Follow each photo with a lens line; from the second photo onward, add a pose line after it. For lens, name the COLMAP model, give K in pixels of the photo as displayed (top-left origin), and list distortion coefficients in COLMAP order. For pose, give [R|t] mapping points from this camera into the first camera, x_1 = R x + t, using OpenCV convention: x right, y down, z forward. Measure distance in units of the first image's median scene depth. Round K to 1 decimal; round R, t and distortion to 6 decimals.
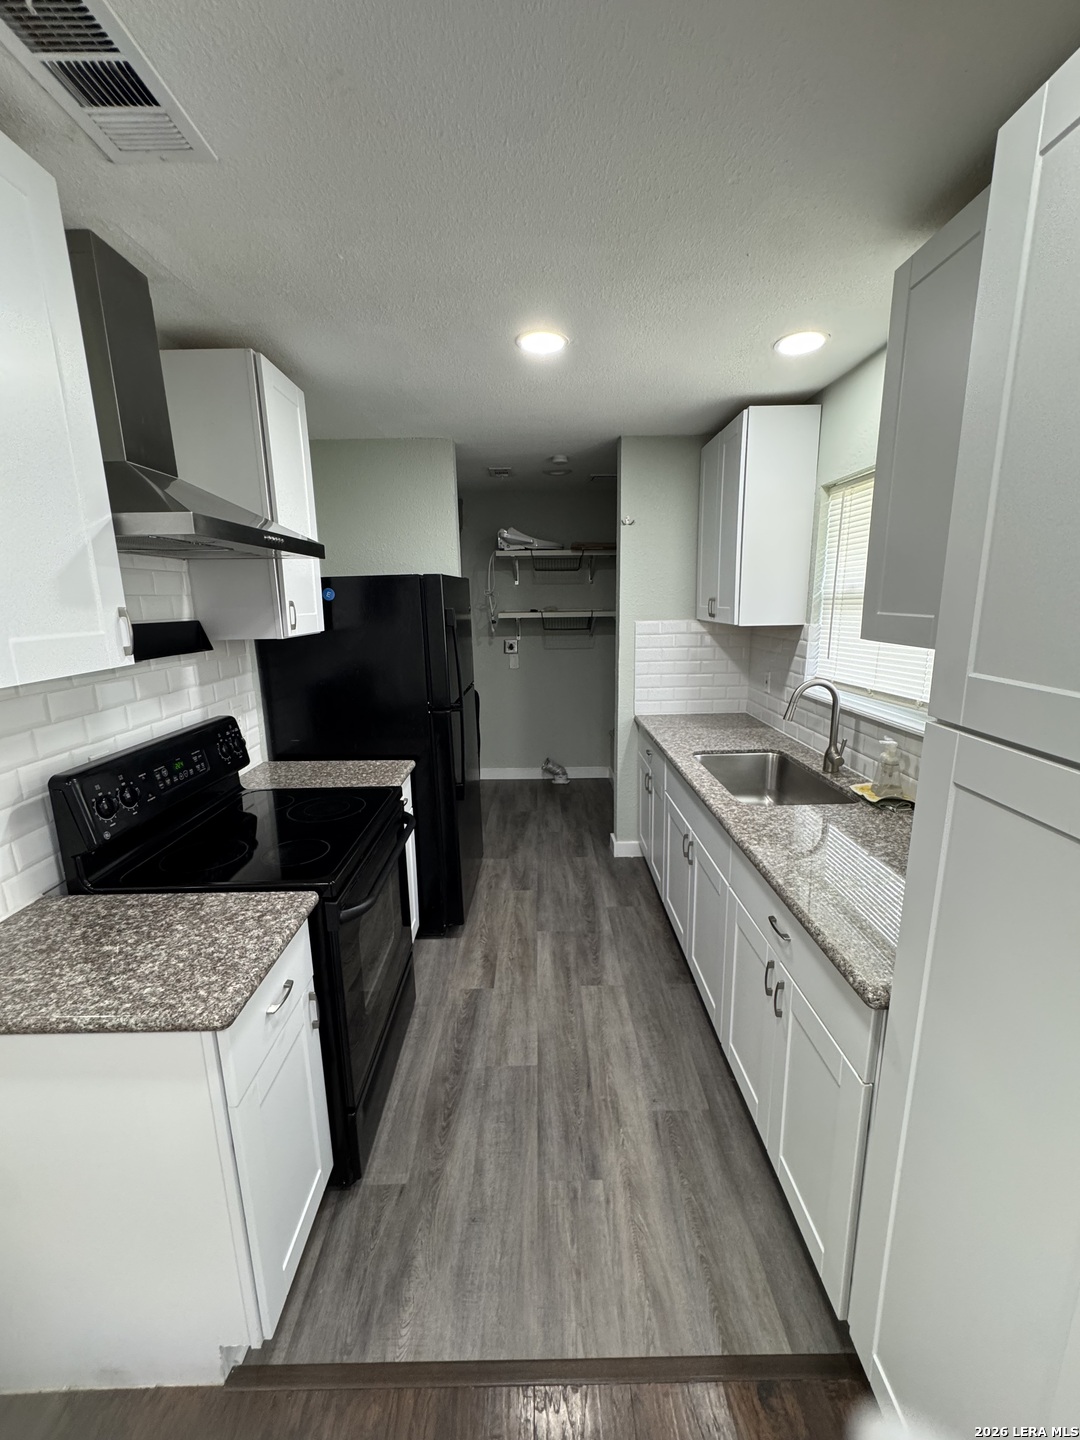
lens RADIAL K [[577.8, 0, 541.8], [0, 577.8, 720.6], [0, 0, 1]] dist [-0.003661, 0.000610]
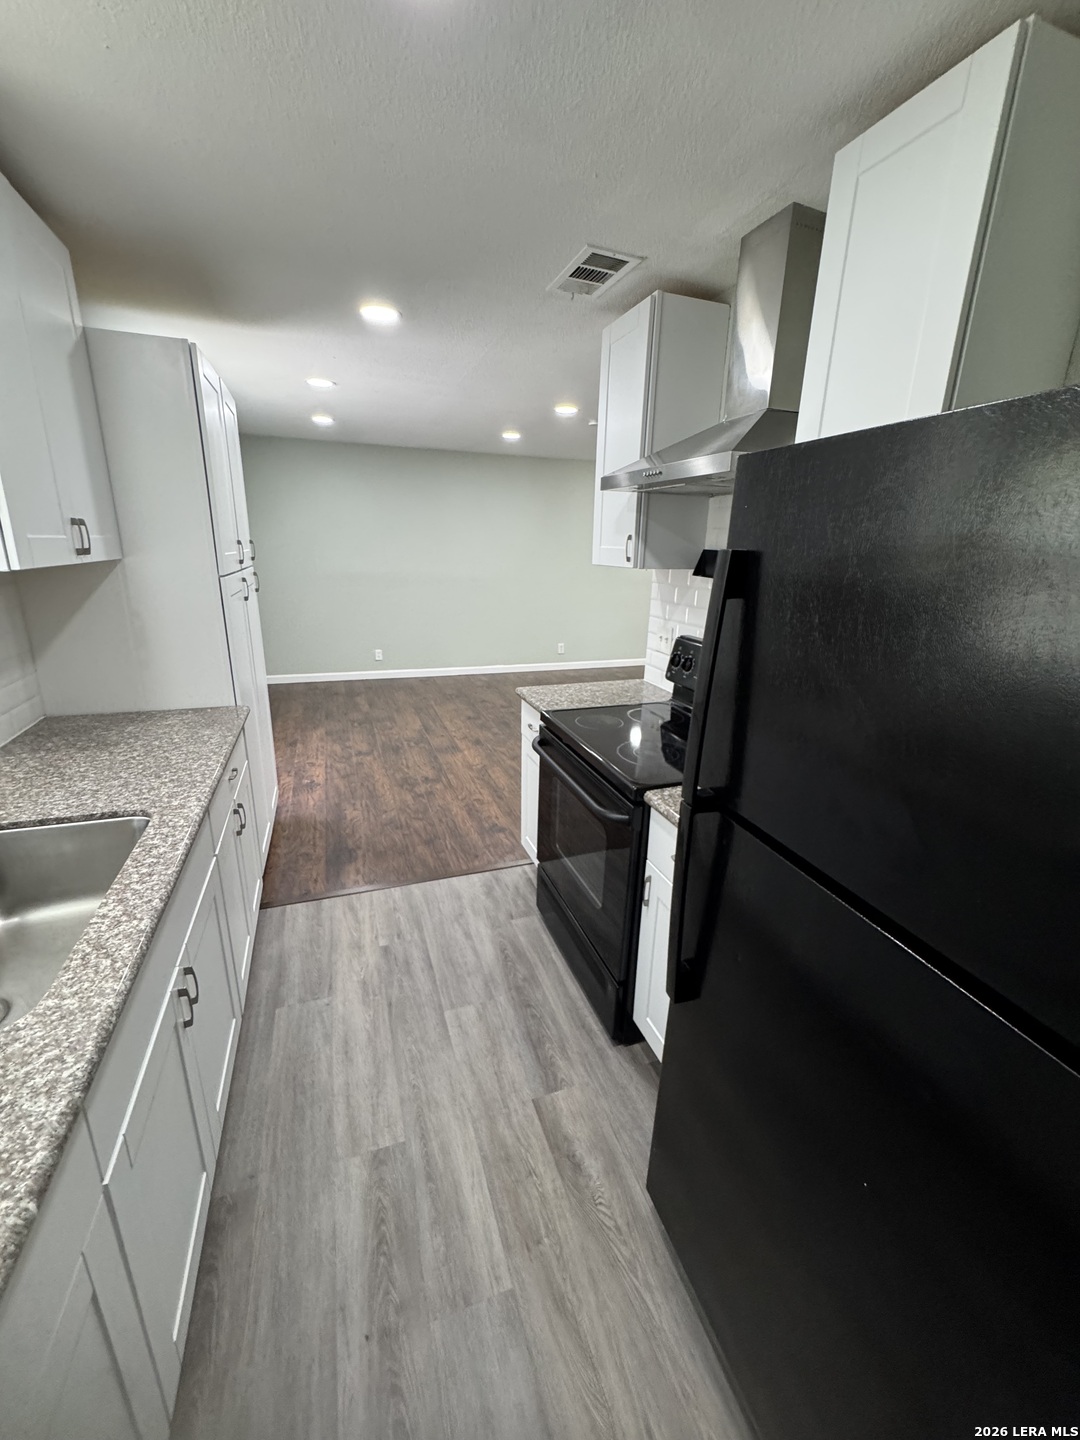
lens RADIAL K [[577.8, 0, 541.8], [0, 577.8, 720.6], [0, 0, 1]] dist [-0.003661, 0.000610]
pose [[-0.944657, 0.090809, -0.315241, 0.105044], [-0.077731, 0.871605, 0.484008, -0.345176], [0.318717, 0.481725, -0.816309, 1.694457]]
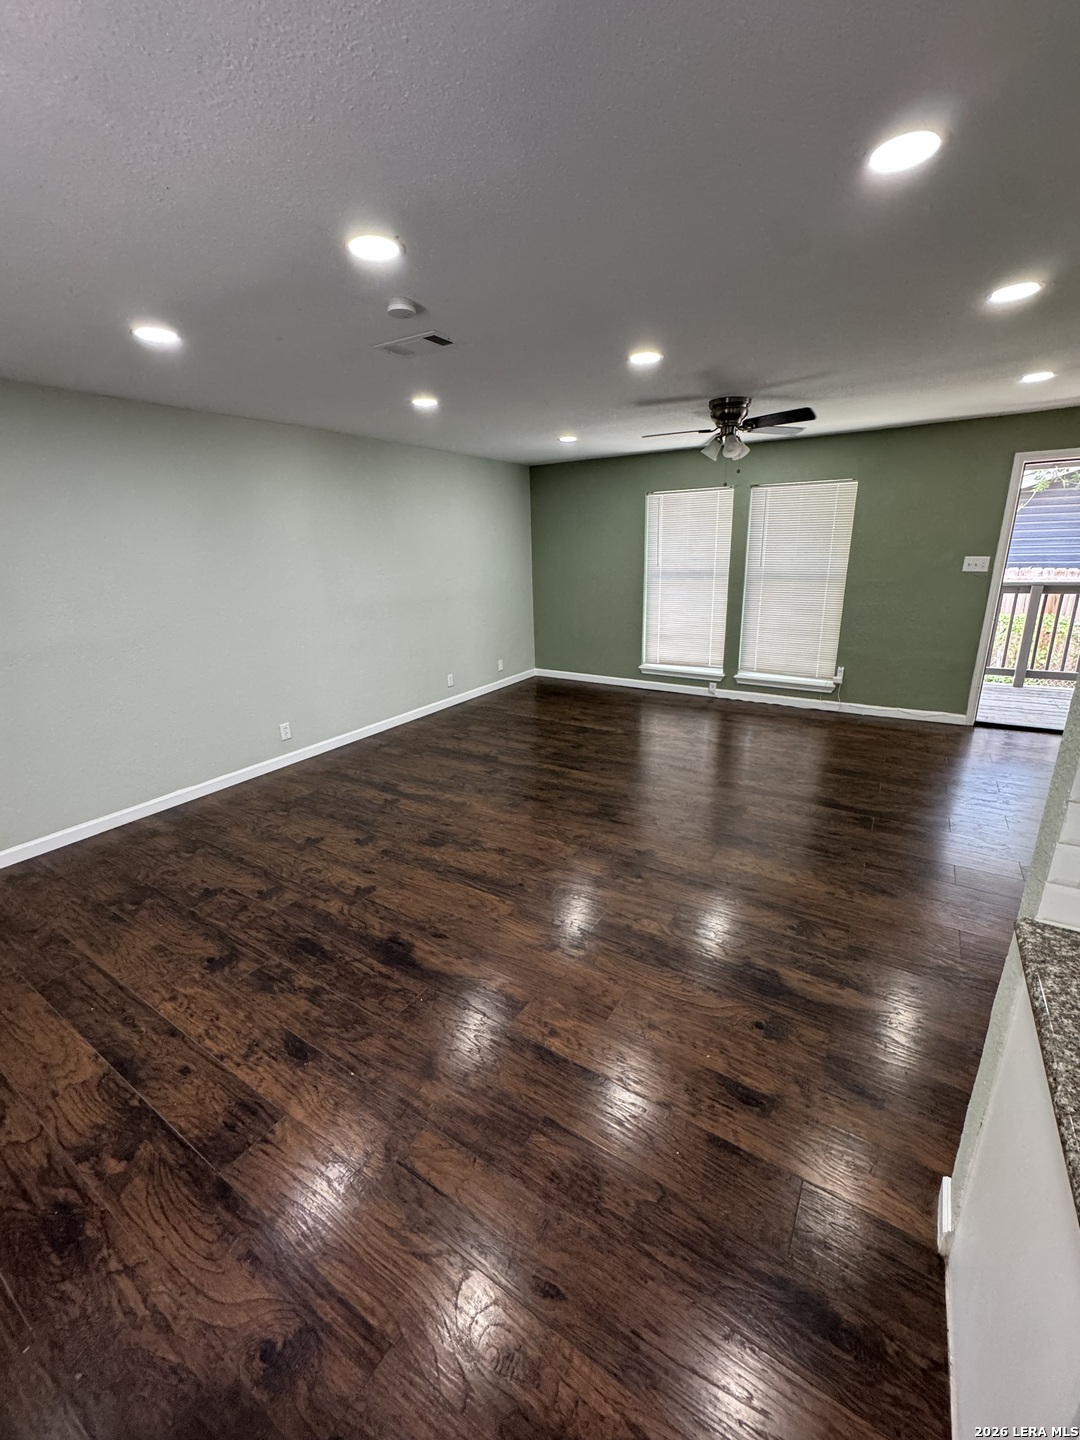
lens RADIAL K [[577.8, 0, 541.8], [0, 577.8, 720.6], [0, 0, 1]] dist [-0.003661, 0.000610]
pose [[-0.545658, 0.274914, -0.791631, 0.010013], [-0.138989, 0.901885, 0.409005, -0.063076], [0.826402, 0.333204, -0.453911, 0.313208]]
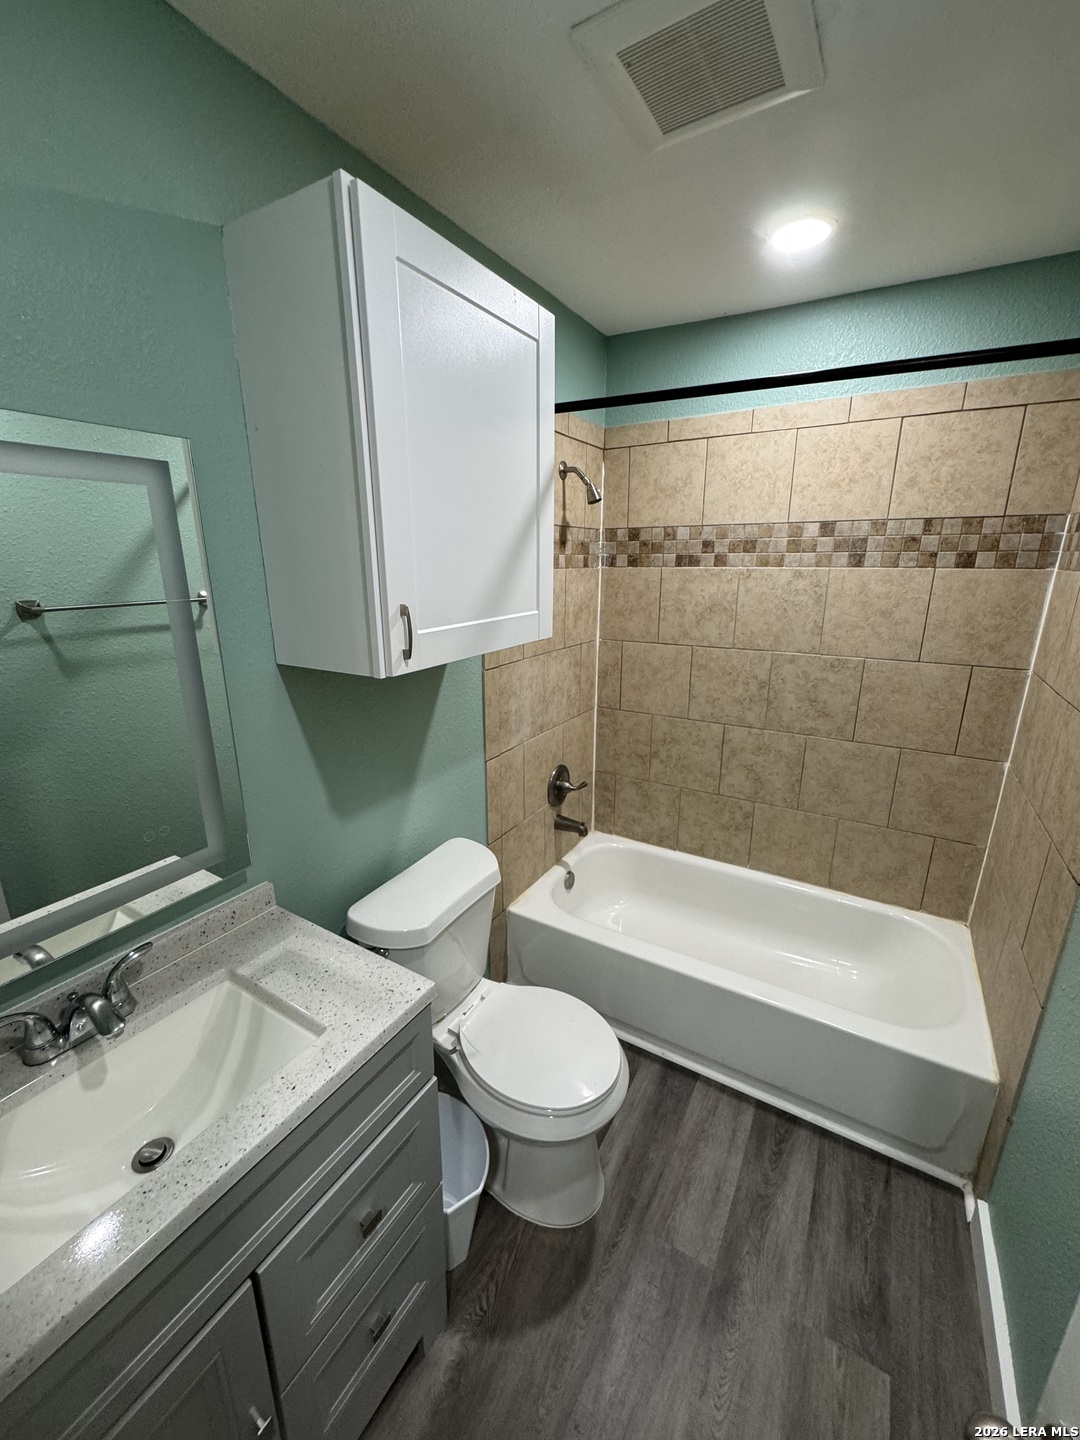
lens RADIAL K [[577.8, 0, 541.8], [0, 577.8, 720.6], [0, 0, 1]] dist [-0.003661, 0.000610]
pose [[0.851497, 0.157033, -0.500293, 0.137122], [-0.122698, 0.987285, 0.101058, -0.187269], [0.509801, -0.024666, 0.859939, 0.905618]]
